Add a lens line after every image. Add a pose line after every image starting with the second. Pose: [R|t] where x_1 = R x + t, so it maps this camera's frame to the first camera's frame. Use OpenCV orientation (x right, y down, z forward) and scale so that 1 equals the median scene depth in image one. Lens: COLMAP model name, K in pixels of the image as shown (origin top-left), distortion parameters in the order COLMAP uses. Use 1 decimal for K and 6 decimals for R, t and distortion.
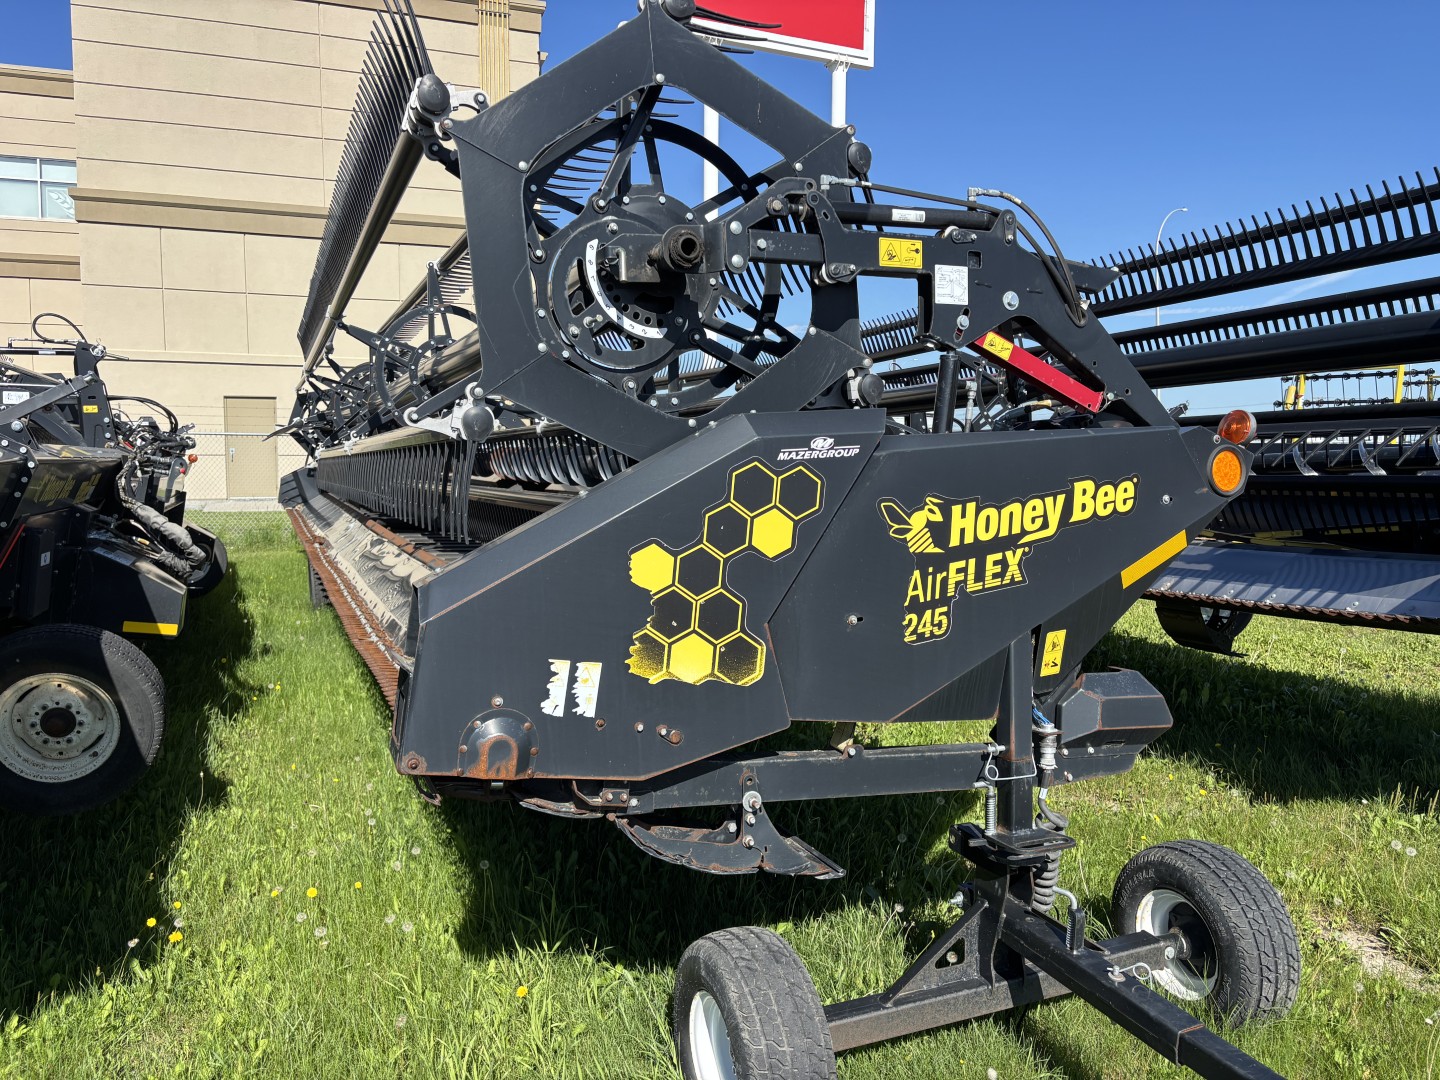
lens RADIAL K [[1091.0, 0, 721.1], [0, 1091.0, 530.0], [0, 0, 1]] dist [0.069173, -0.069069]
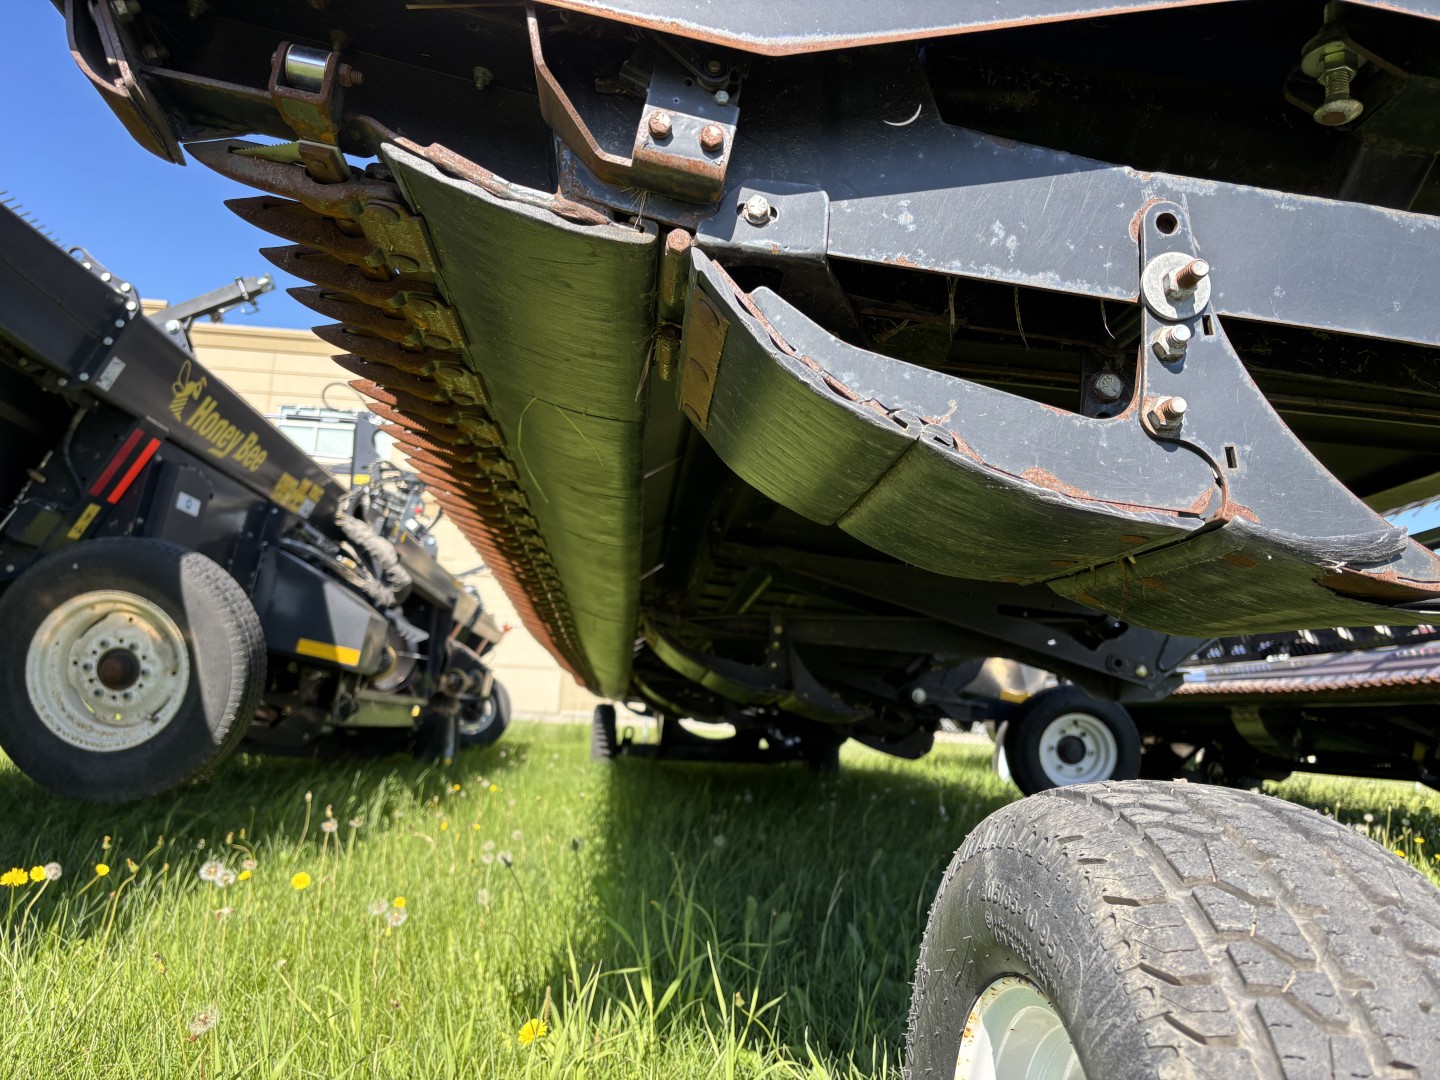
lens RADIAL K [[1108.4, 0, 696.0], [0, 1108.4, 544.3], [0, 0, 1]] dist [0.051769, 0.000438]
pose [[0.944239, 0.000484, -0.329260, 0.002800], [-0.082081, 0.968774, -0.233964, 0.196605], [0.318866, 0.247944, 0.914794, 0.354242]]
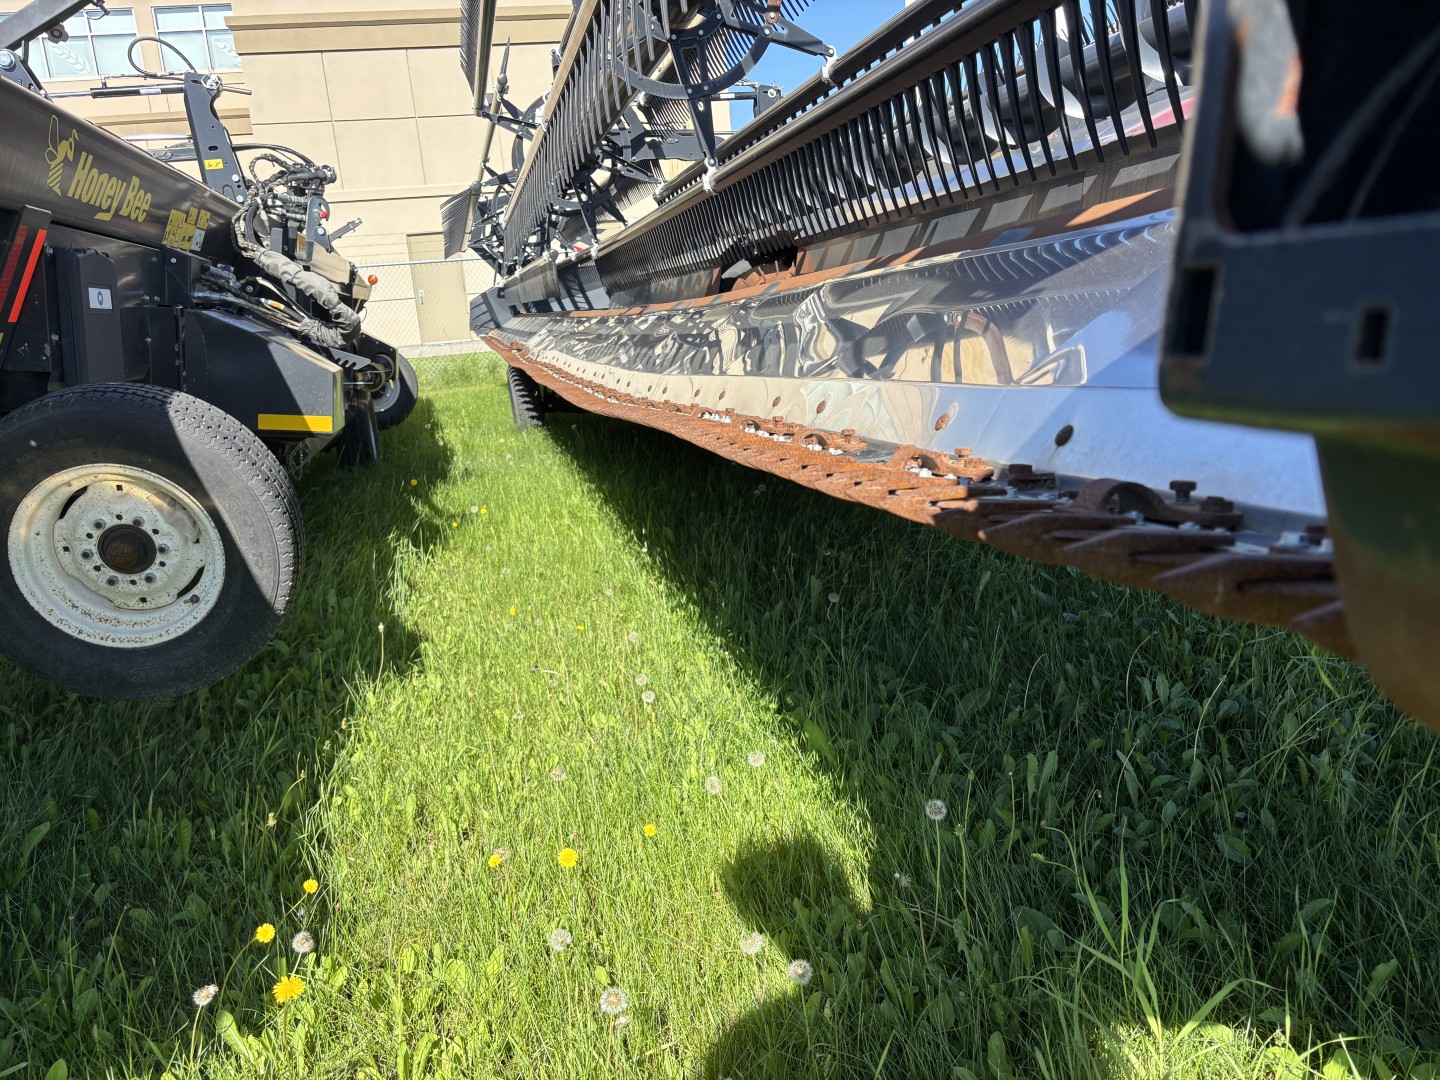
lens RADIAL K [[1091.0, 0, 721.1], [0, 1091.0, 530.0], [0, 0, 1]] dist [0.069173, -0.069069]
pose [[0.983054, -0.051577, -0.175909, -0.149661], [0.075812, 0.988083, 0.133959, 0.090042], [0.166903, -0.145025, 0.975249, 0.396582]]
